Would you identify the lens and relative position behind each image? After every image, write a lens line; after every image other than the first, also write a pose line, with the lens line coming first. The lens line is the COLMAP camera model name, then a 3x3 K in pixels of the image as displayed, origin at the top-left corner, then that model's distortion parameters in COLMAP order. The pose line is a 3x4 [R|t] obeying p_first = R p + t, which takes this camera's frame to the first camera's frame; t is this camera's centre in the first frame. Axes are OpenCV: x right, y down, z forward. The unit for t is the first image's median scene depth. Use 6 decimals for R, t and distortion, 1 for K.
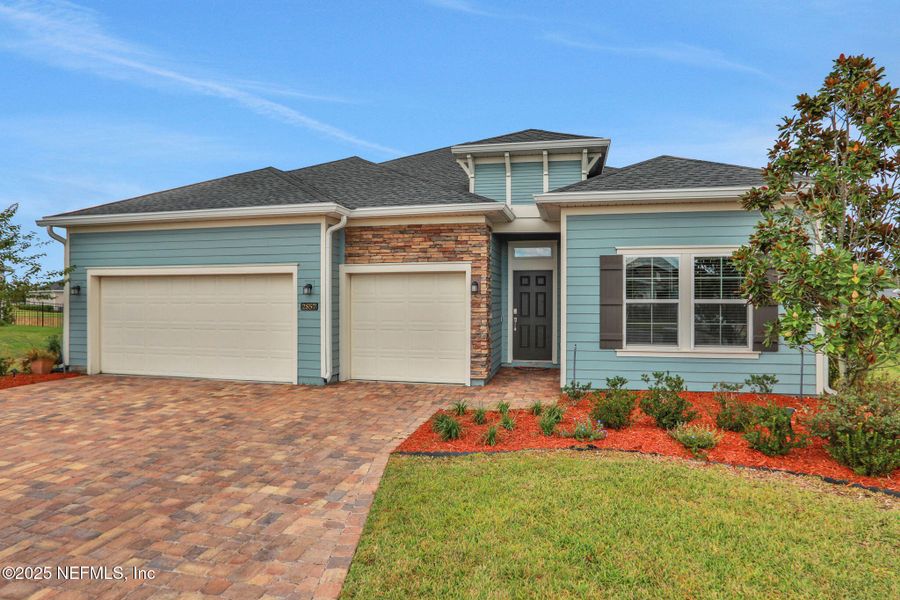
lens RADIAL K [[514.8, 0, 457.6], [0, 514.8, 299.4], [0, 0, 1]] dist [-0.067723, 0.032808]
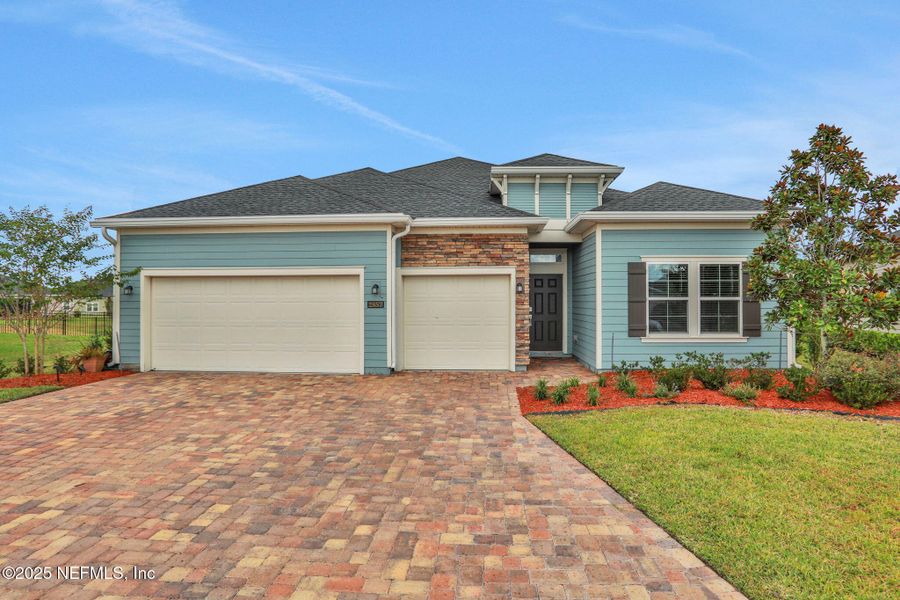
lens RADIAL K [[514.8, 0, 457.6], [0, 514.8, 299.4], [0, 0, 1]] dist [-0.067723, 0.032808]
pose [[0.986534, -0.001346, 0.163552, -0.299360], [0.002664, 0.999966, -0.007839, 0.011991], [-0.163536, 0.008169, 0.986503, -0.144675]]
